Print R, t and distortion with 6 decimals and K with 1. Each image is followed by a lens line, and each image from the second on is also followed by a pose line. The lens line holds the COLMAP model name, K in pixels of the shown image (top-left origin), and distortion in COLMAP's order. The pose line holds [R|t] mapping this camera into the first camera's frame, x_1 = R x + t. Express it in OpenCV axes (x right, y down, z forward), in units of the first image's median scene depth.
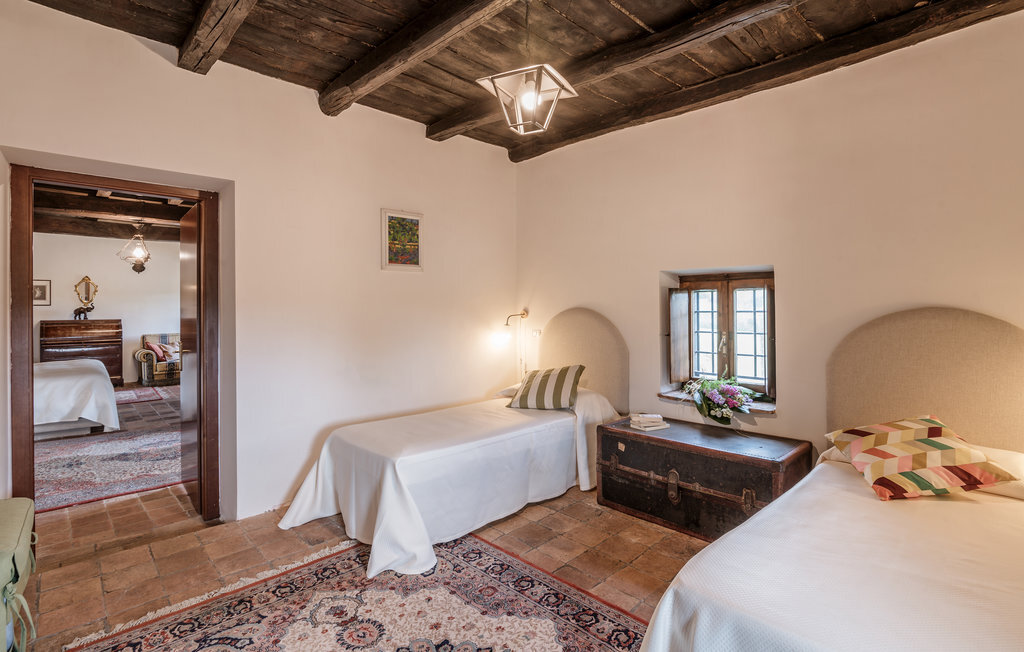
lens RADIAL K [[487.1, 0, 511.1], [0, 487.1, 306.4], [0, 0, 1]] dist [-0.001008, -0.000648]
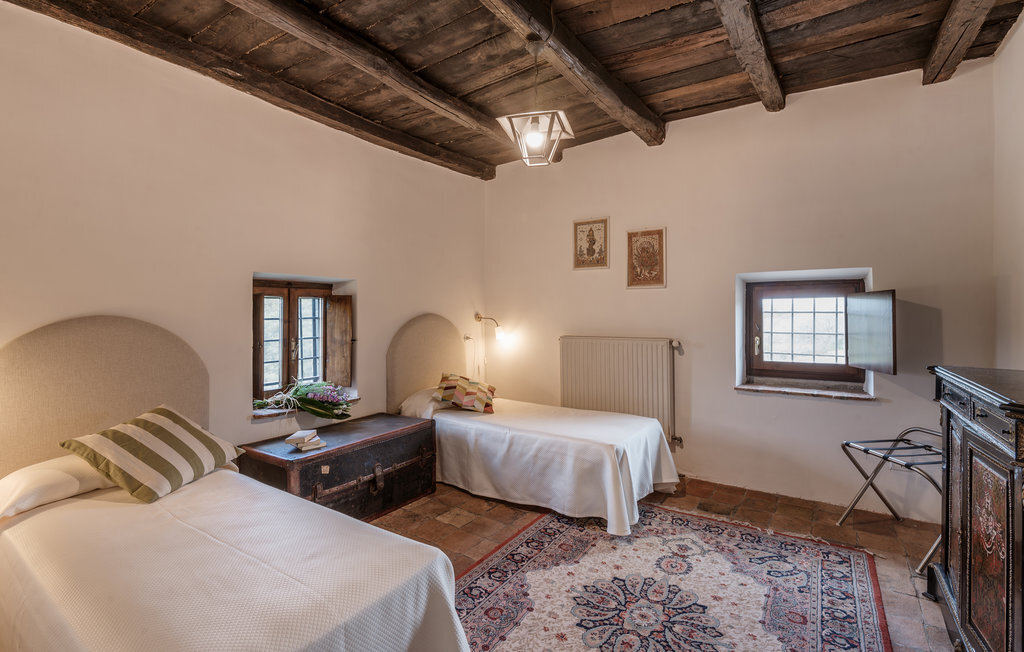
lens RADIAL K [[477.0, 0, 505.7], [0, 477.0, 312.1], [0, 0, 1]] dist [-0.000156, -0.006540]
pose [[-0.203033, 0.004010, 0.979164, -0.750106], [0.005742, 0.999979, -0.002905, 0.002563], [-0.979155, 0.005033, -0.203052, 0.907974]]
